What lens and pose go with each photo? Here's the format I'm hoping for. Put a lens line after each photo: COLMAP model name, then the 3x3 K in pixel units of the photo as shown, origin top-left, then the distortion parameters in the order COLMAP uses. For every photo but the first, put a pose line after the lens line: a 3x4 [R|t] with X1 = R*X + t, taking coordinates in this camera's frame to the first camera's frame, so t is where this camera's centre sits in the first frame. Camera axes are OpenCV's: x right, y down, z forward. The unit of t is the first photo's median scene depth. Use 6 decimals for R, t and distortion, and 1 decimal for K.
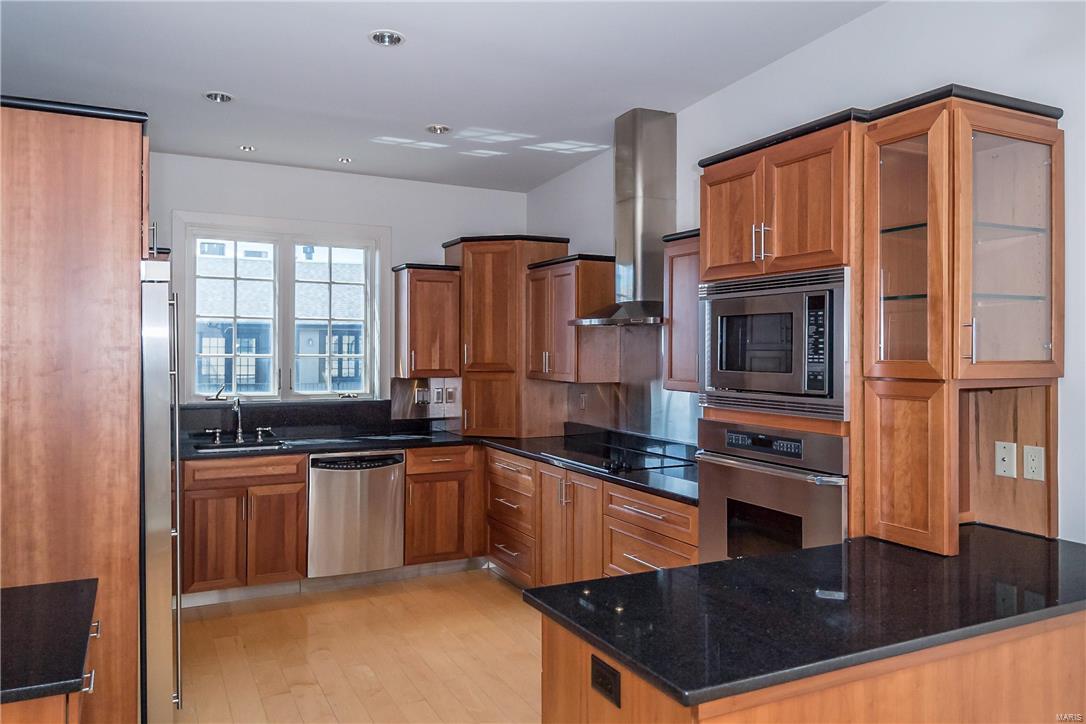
lens RADIAL K [[778.0, 0, 540.5], [0, 778.0, 346.2], [0, 0, 1]] dist [0.001329, 0.009087]
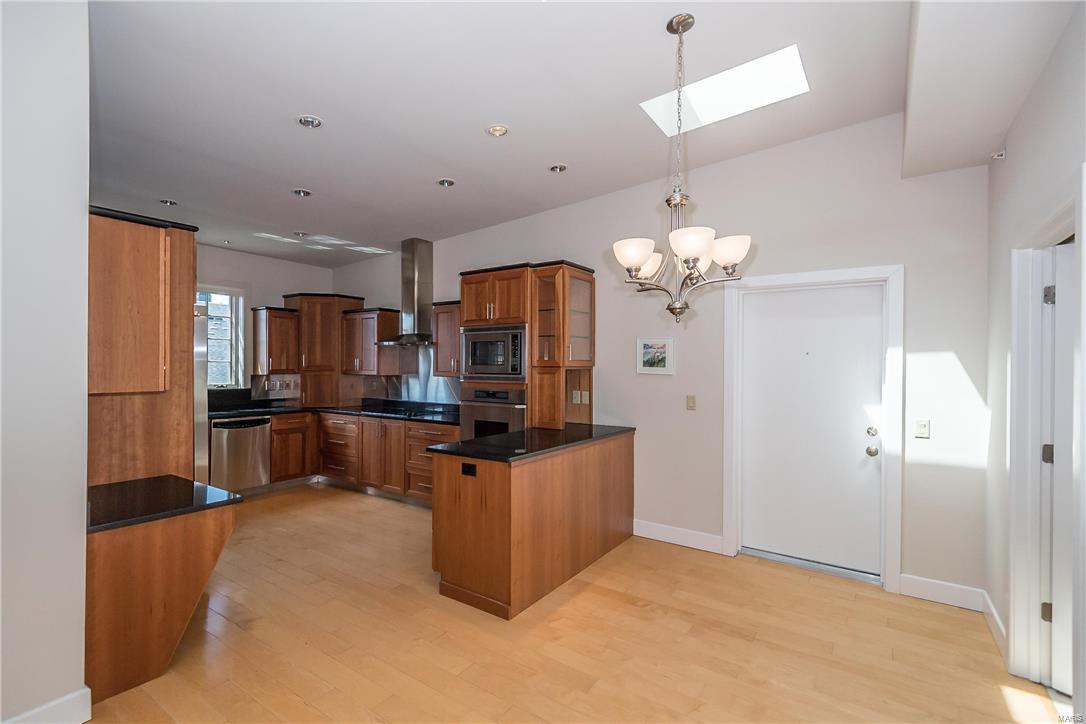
lens RADIAL K [[496.7, 0, 520.0], [0, 496.7, 365.9], [0, 0, 1]] dist [0.019948, -0.010980]
pose [[0.886140, 0.000191, 0.463418, -0.219958], [-0.003634, 0.999972, 0.006538, 0.015619], [-0.463404, -0.007478, 0.886116, -0.254551]]
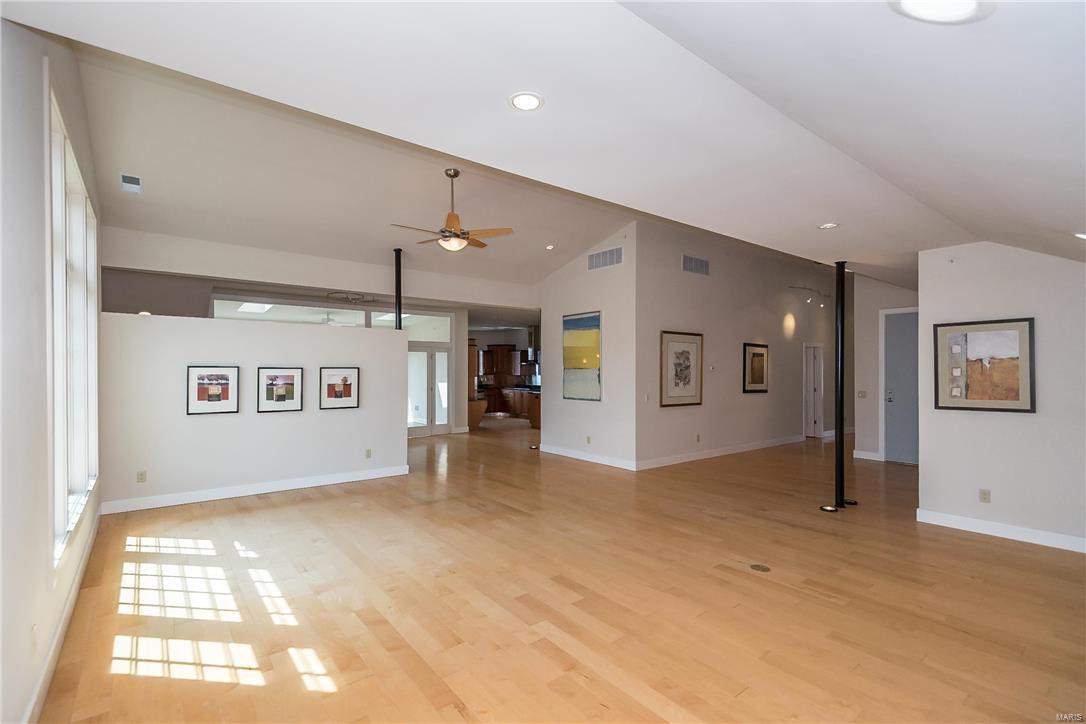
lens RADIAL K [[496.7, 0, 532.0], [0, 496.7, 369.4], [0, 0, 1]] dist [0.019948, -0.010980]
pose [[0.981612, -0.006274, 0.190784, -0.526991], [0.005501, 0.999974, 0.004580, -0.004739], [-0.190808, -0.003446, 0.981621, -2.326827]]
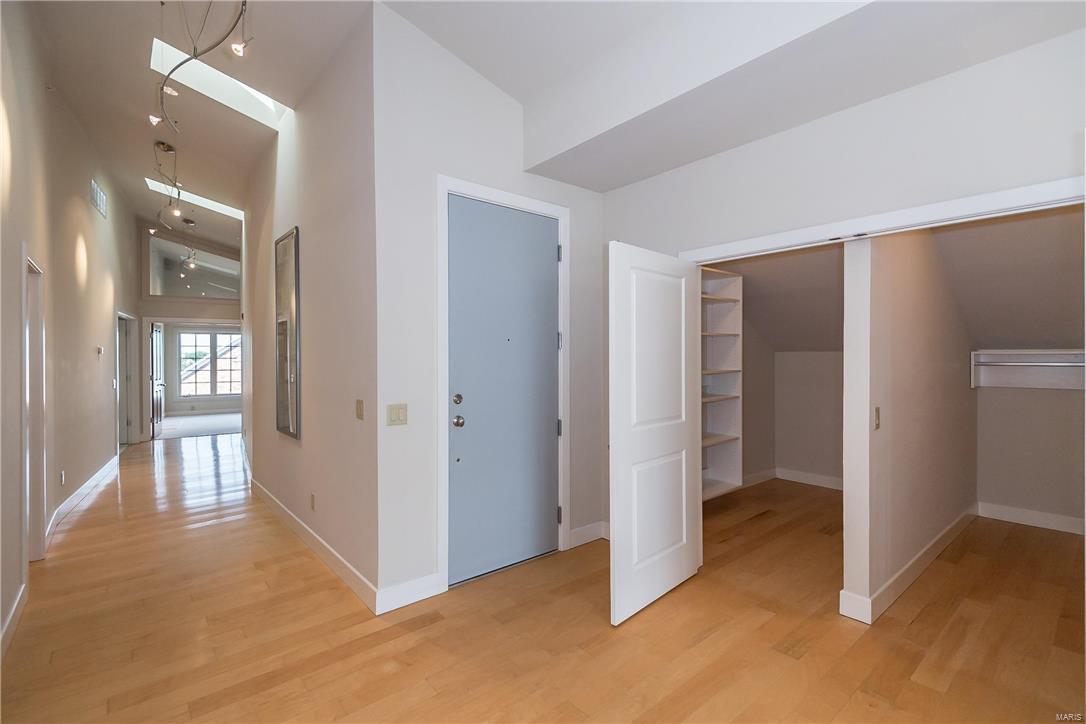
lens RADIAL K [[496.7, 0, 533.8], [0, 496.7, 359.8], [0, 0, 1]] dist [0.019948, -0.010980]
pose [[-0.229699, -0.012667, 0.973179, 0.443409], [-0.004044, 0.999919, 0.012061, 0.030168], [-0.973253, -0.001165, -0.229732, -0.687006]]
